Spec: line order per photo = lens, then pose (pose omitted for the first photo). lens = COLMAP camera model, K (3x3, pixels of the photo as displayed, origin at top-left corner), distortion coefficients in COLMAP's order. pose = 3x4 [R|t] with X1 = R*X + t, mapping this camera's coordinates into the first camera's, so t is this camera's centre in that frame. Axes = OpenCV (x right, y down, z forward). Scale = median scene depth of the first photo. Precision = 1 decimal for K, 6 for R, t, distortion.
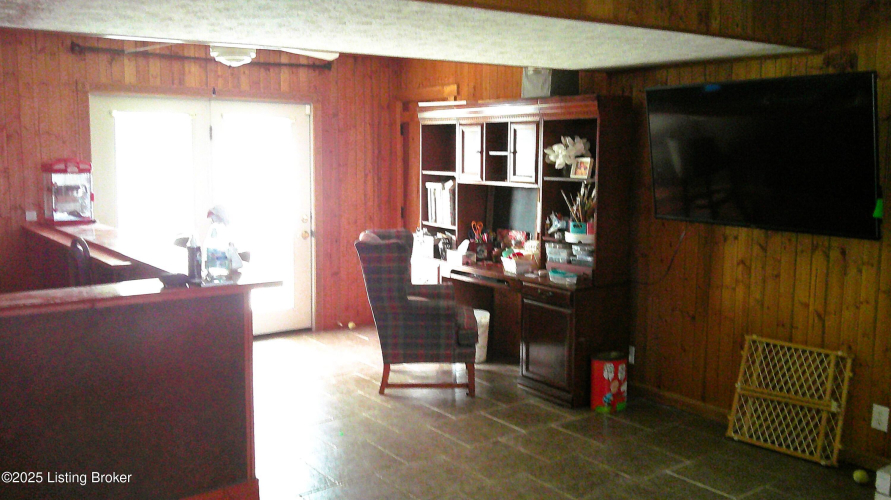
lens RADIAL K [[801.9, 0, 443.0], [0, 801.9, 252.7], [0, 0, 1]] dist [0.056070, -0.130072]
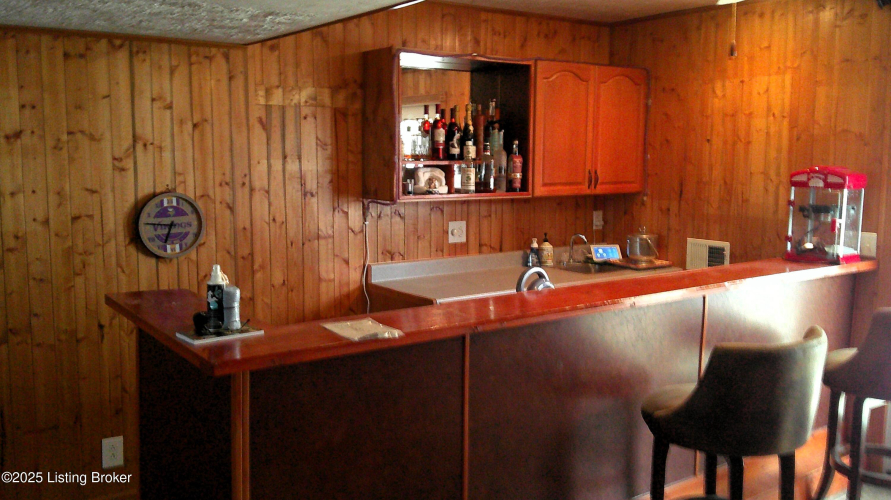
lens RADIAL K [[801.9, 0, 443.7], [0, 801.9, 249.4], [0, 0, 1]] dist [0.056070, -0.130072]
pose [[-0.025721, 0.116150, -0.992899, 0.236801], [-0.129453, 0.984477, 0.118518, -0.086982], [0.991252, 0.131582, -0.010286, 0.688580]]
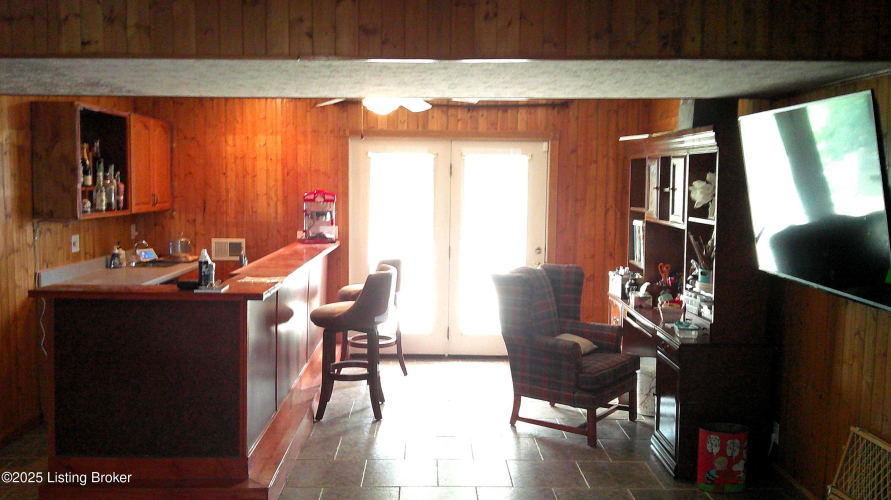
lens RADIAL K [[801.9, 0, 438.4], [0, 801.9, 243.4], [0, 0, 1]] dist [0.056070, -0.130072]
pose [[0.809187, 0.050316, -0.585393, 0.414724], [-0.080702, 0.996401, -0.025911, -0.018102], [0.581983, 0.068210, 0.810335, 0.102878]]
